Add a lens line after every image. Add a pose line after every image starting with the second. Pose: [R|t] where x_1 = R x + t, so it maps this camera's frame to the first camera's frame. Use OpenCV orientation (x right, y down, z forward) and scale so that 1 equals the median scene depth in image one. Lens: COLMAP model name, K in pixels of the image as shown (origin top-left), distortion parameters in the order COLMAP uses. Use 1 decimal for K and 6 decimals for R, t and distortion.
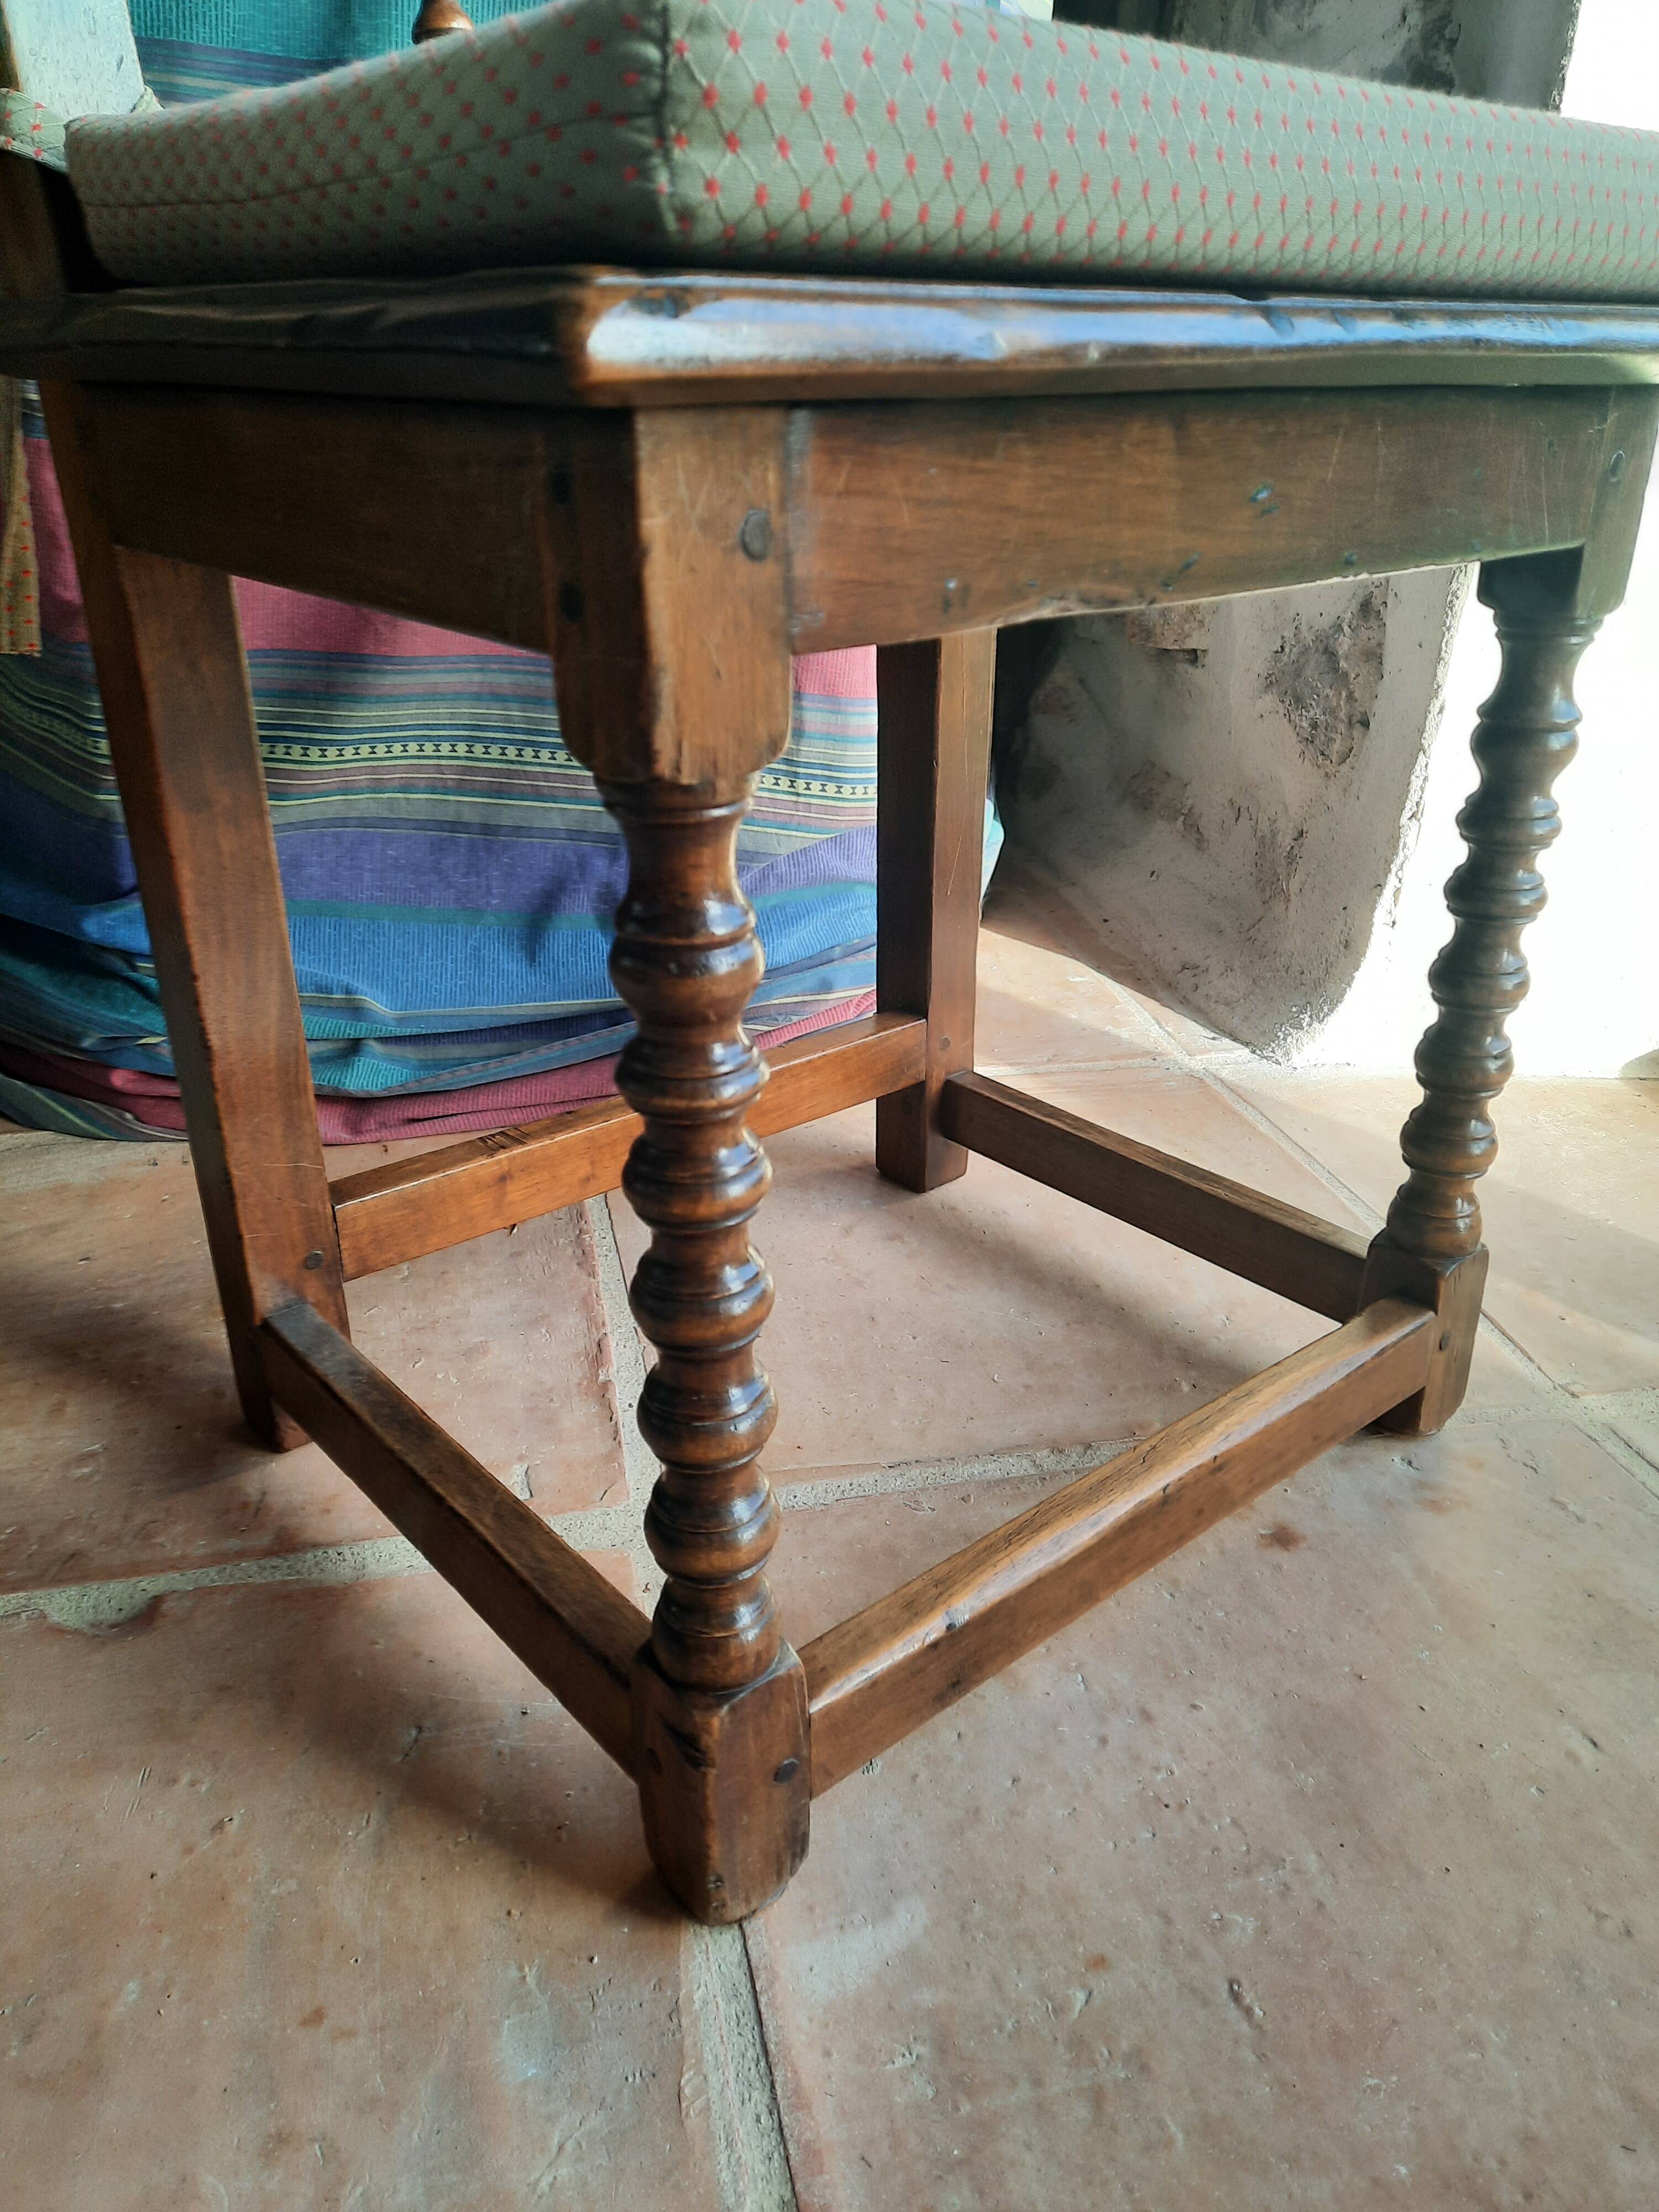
lens RADIAL K [[1654.8, 0, 827.9], [0, 1654.8, 1110.9], [0, 0, 1]] dist [0.071898, -0.077039]
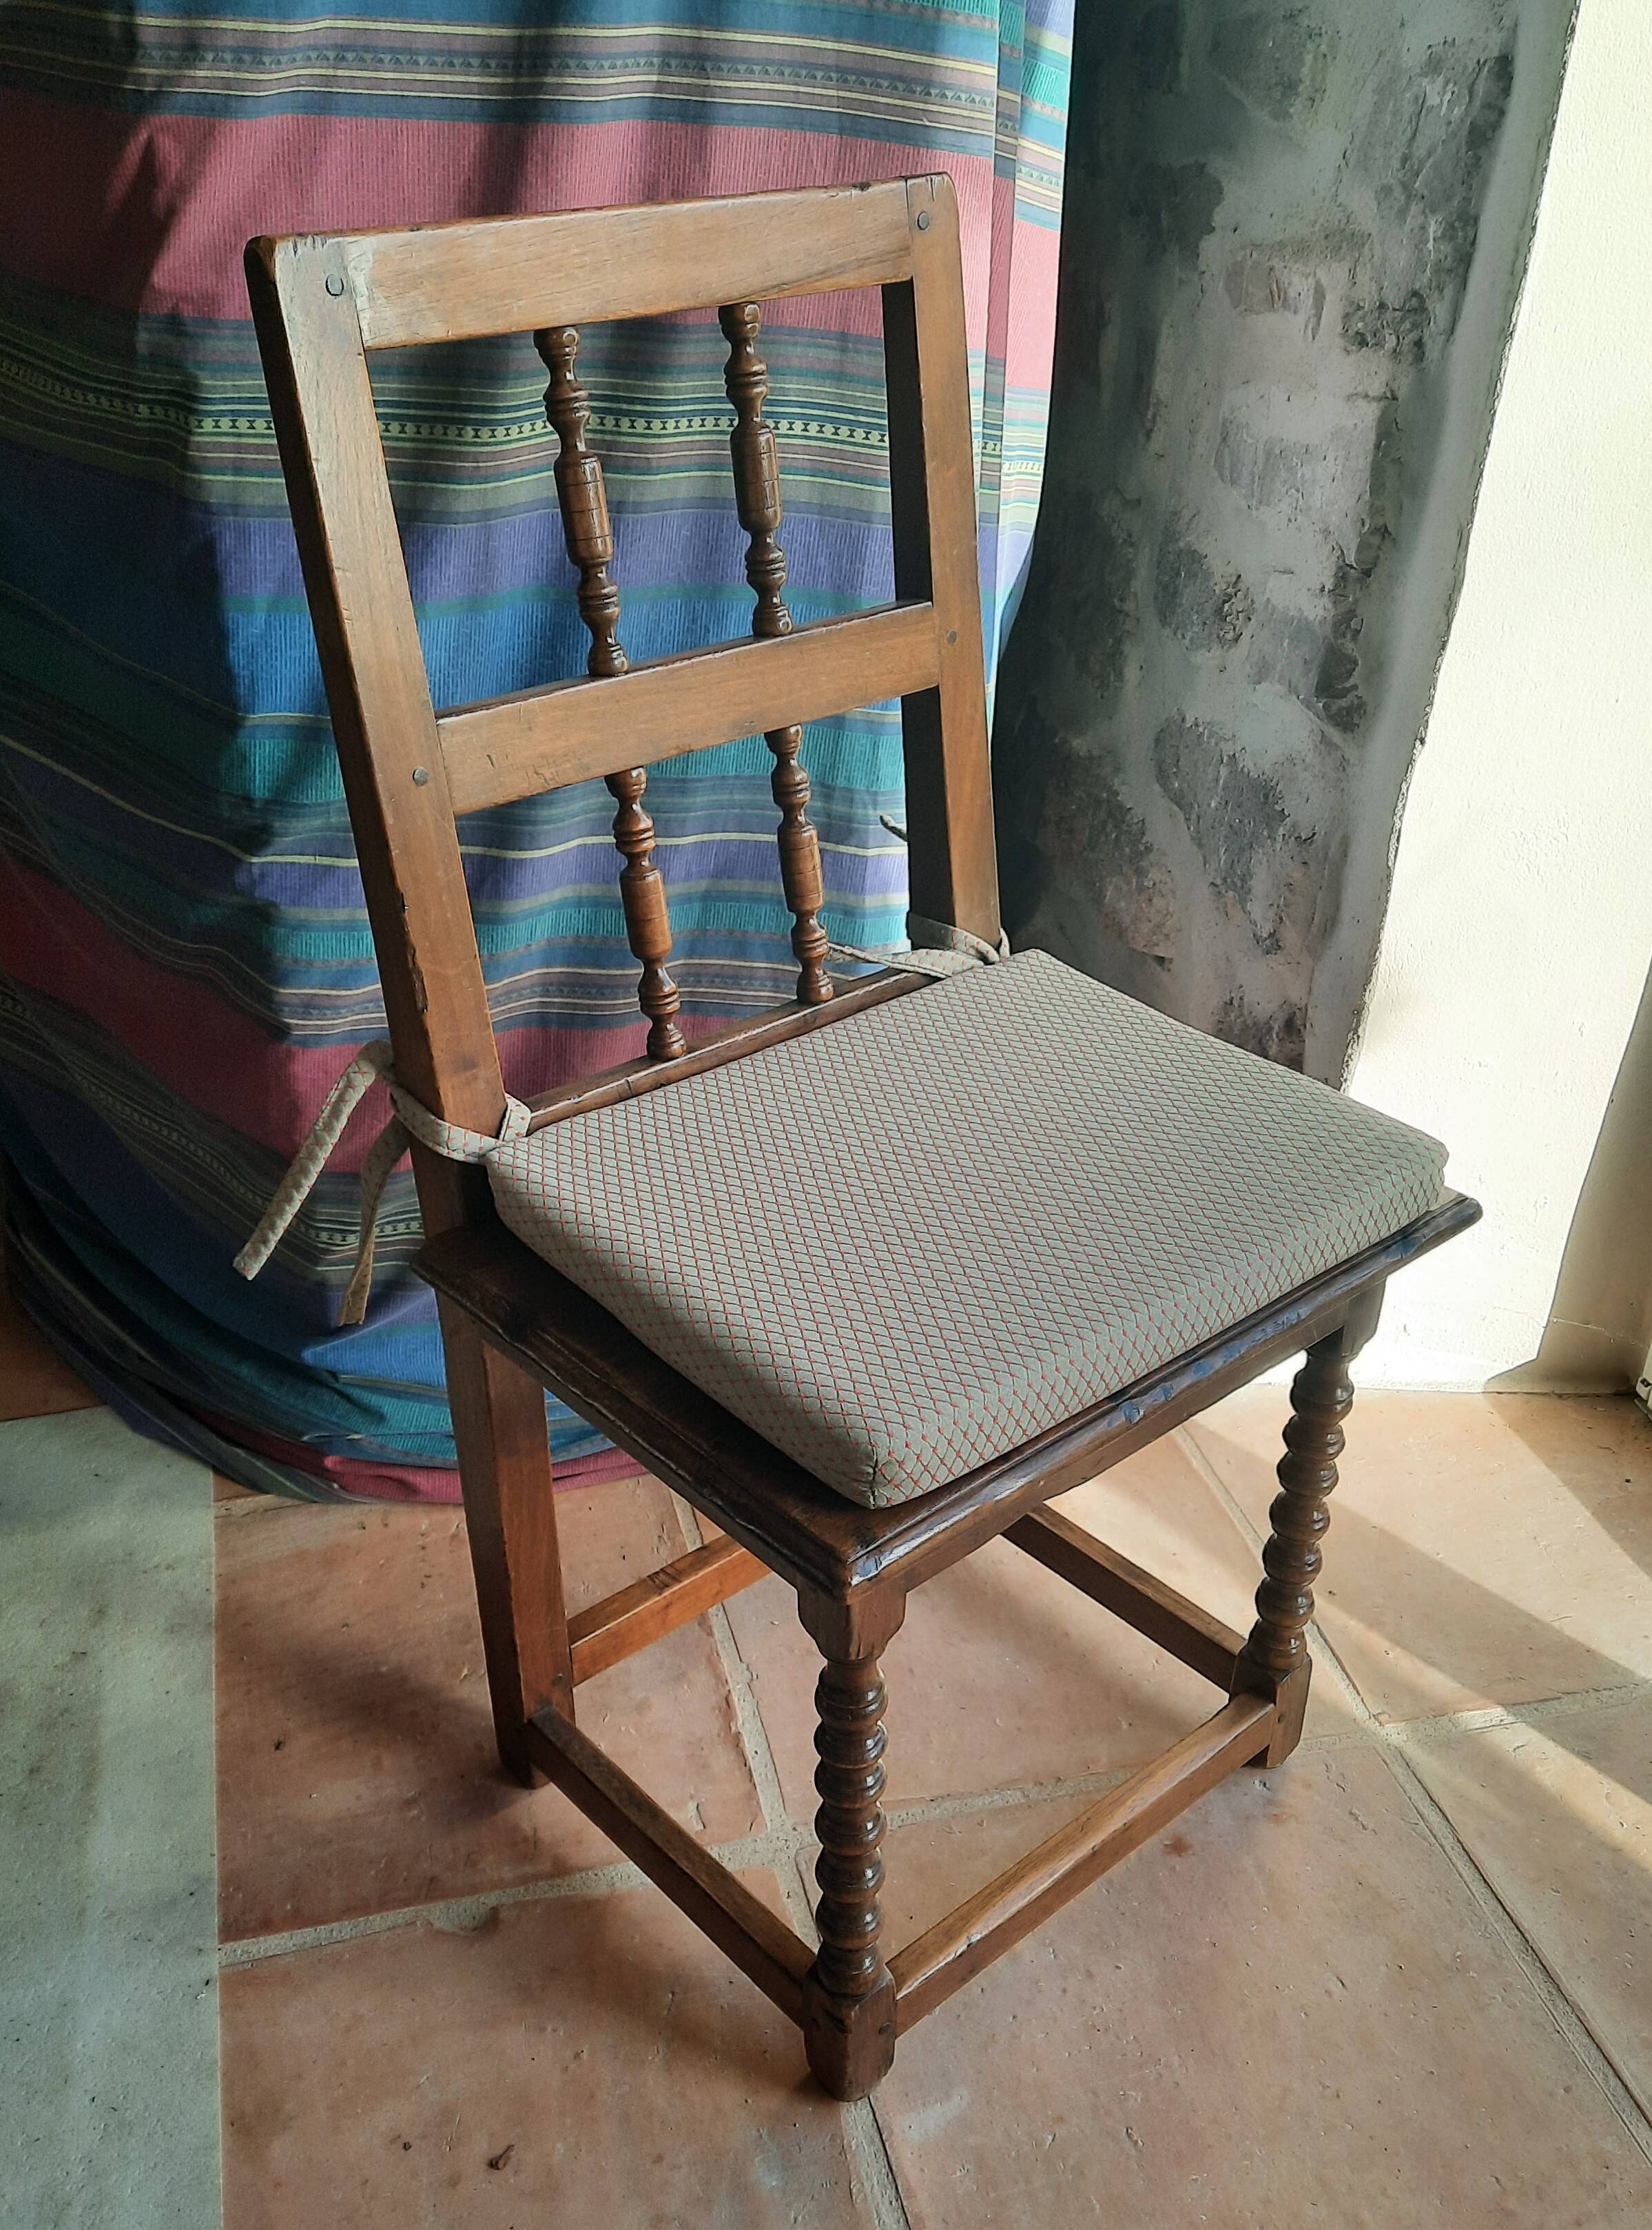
lens RADIAL K [[2087.3, 0, 811.4], [0, 2087.3, 1269.4], [0, 0, 1]] dist [0.074263, -0.086624]
pose [[0.999450, -0.016792, 0.028595, -0.142848], [0.012022, 0.987129, 0.159474, -0.687527], [-0.030905, -0.159043, 0.986788, -0.994807]]
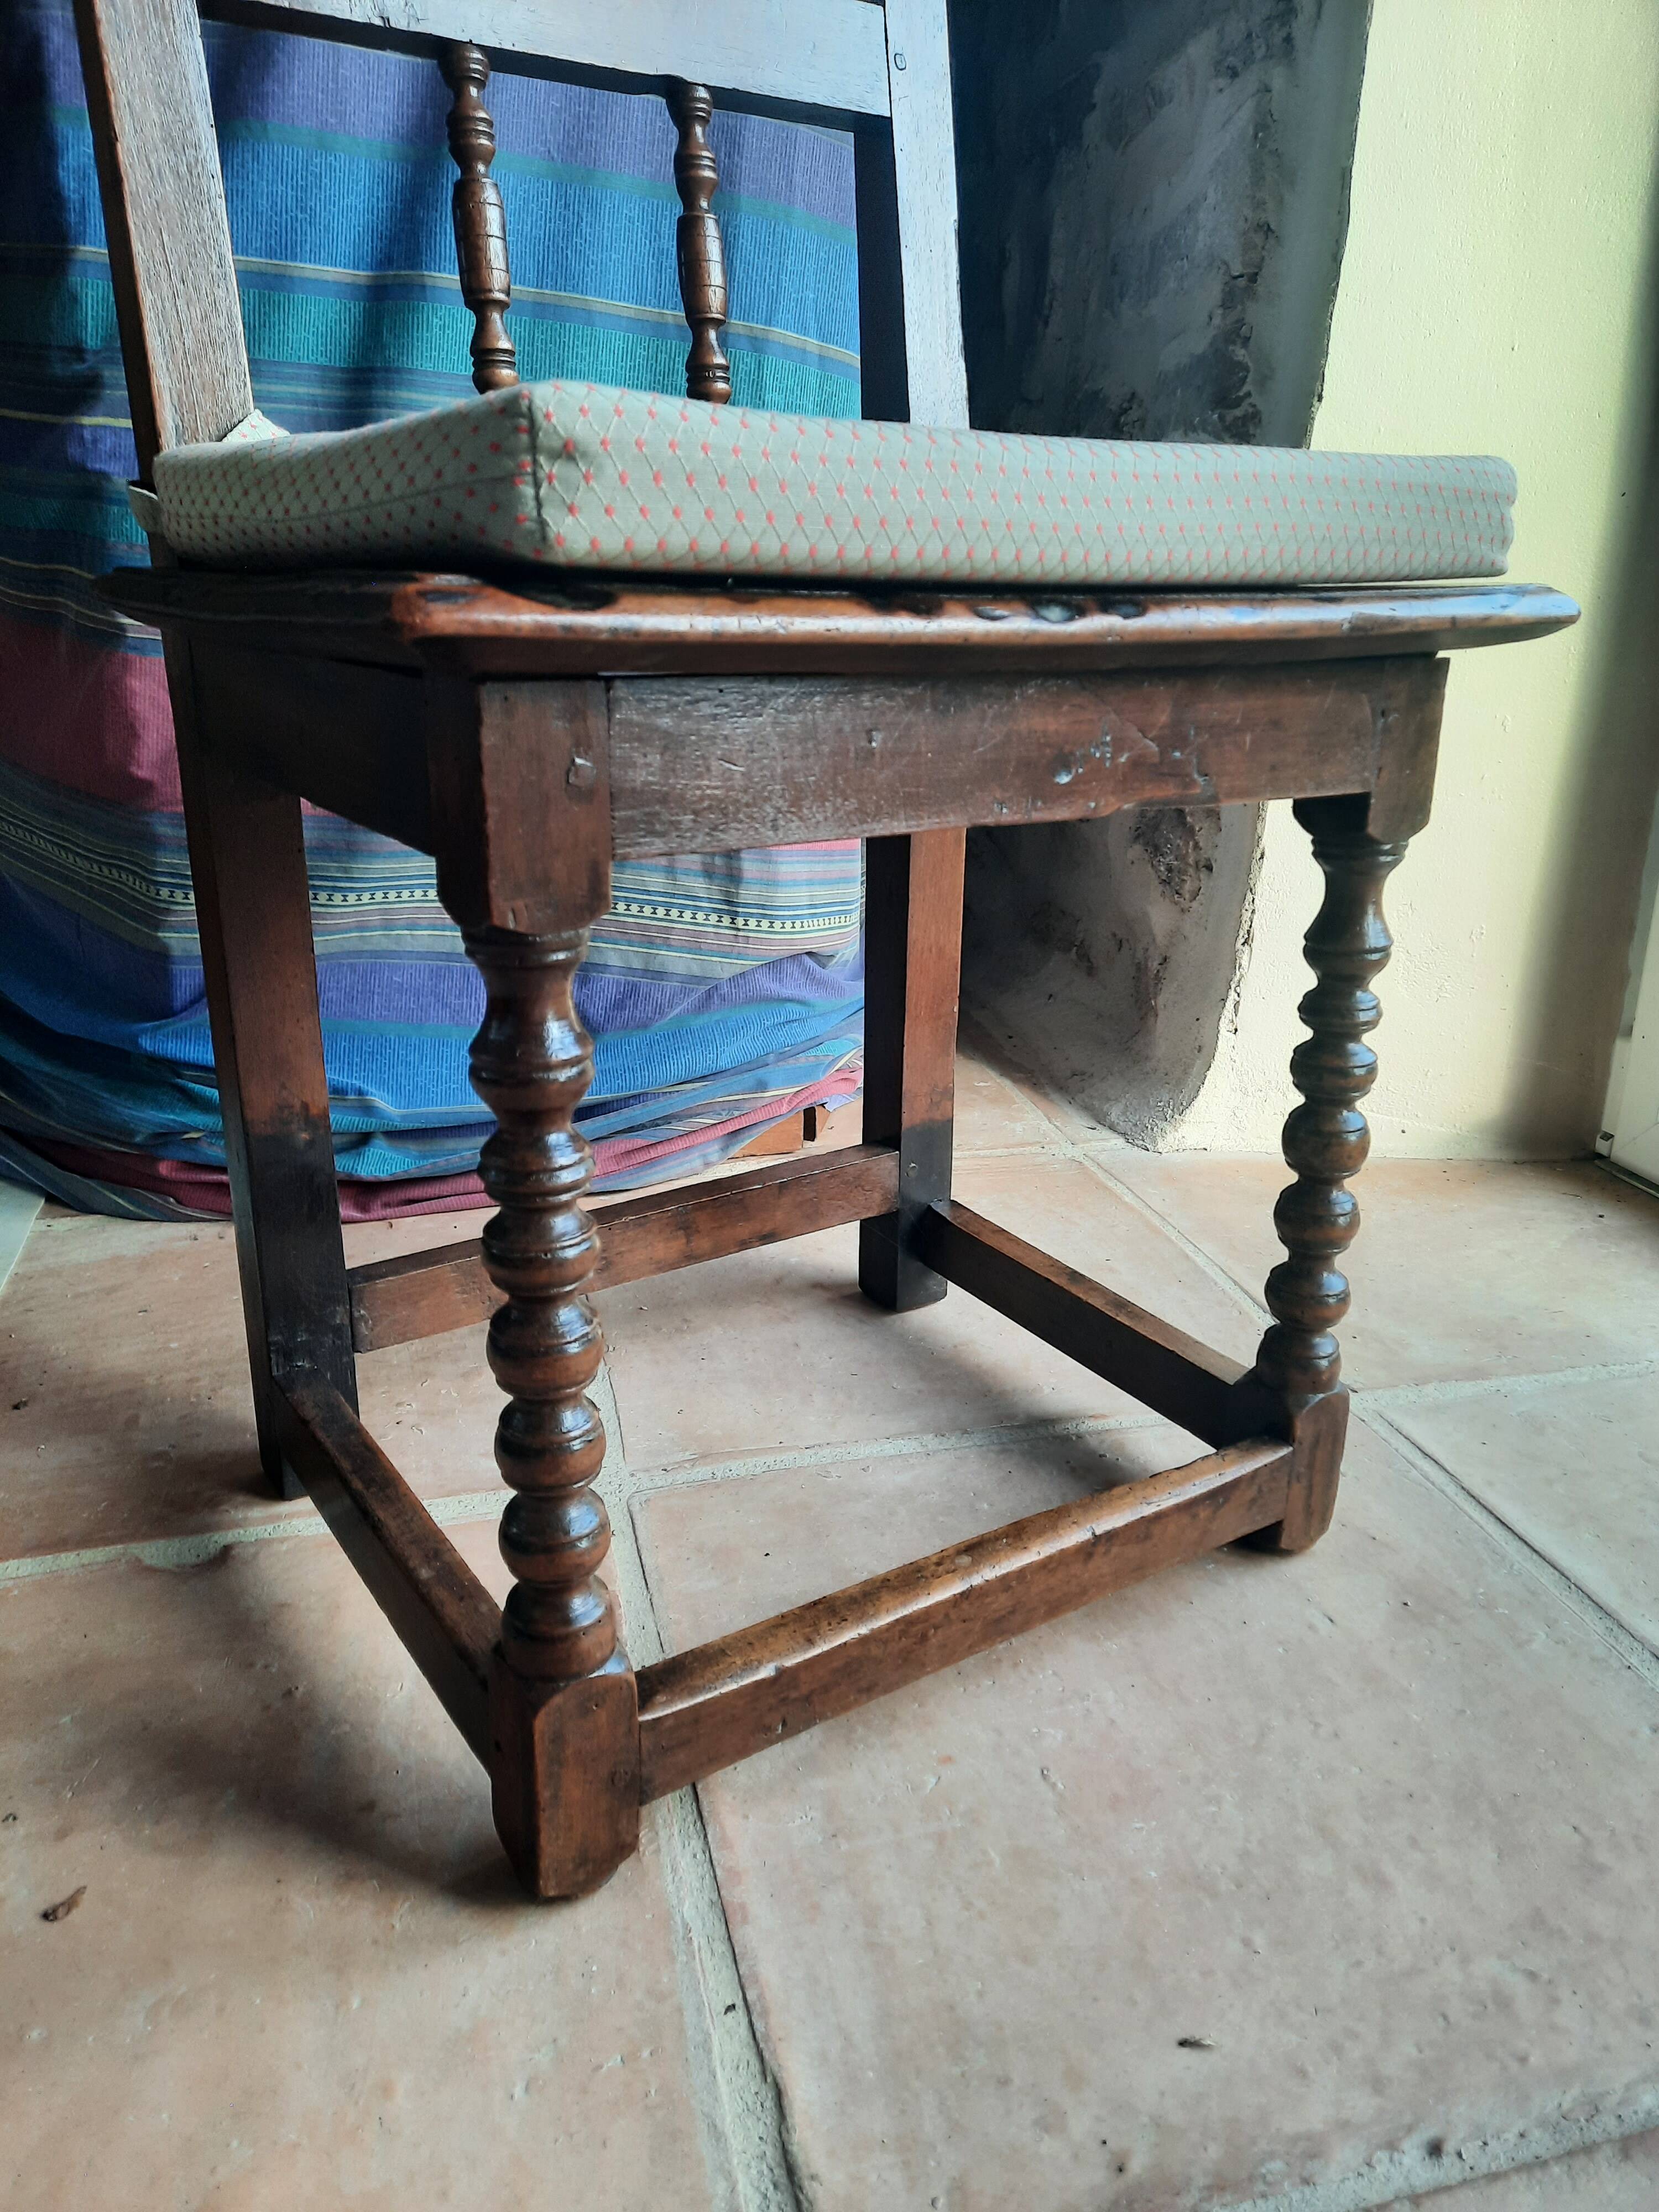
lens RADIAL K [[1660.3, 0, 837.4], [0, 1660.3, 1108.2], [0, 0, 1]] dist [0.078533, -0.085730]
pose [[0.999537, -0.012402, 0.027789, 0.033647], [0.014828, 0.995935, -0.088850, 0.082197], [-0.026574, 0.089221, 0.995657, -0.329802]]
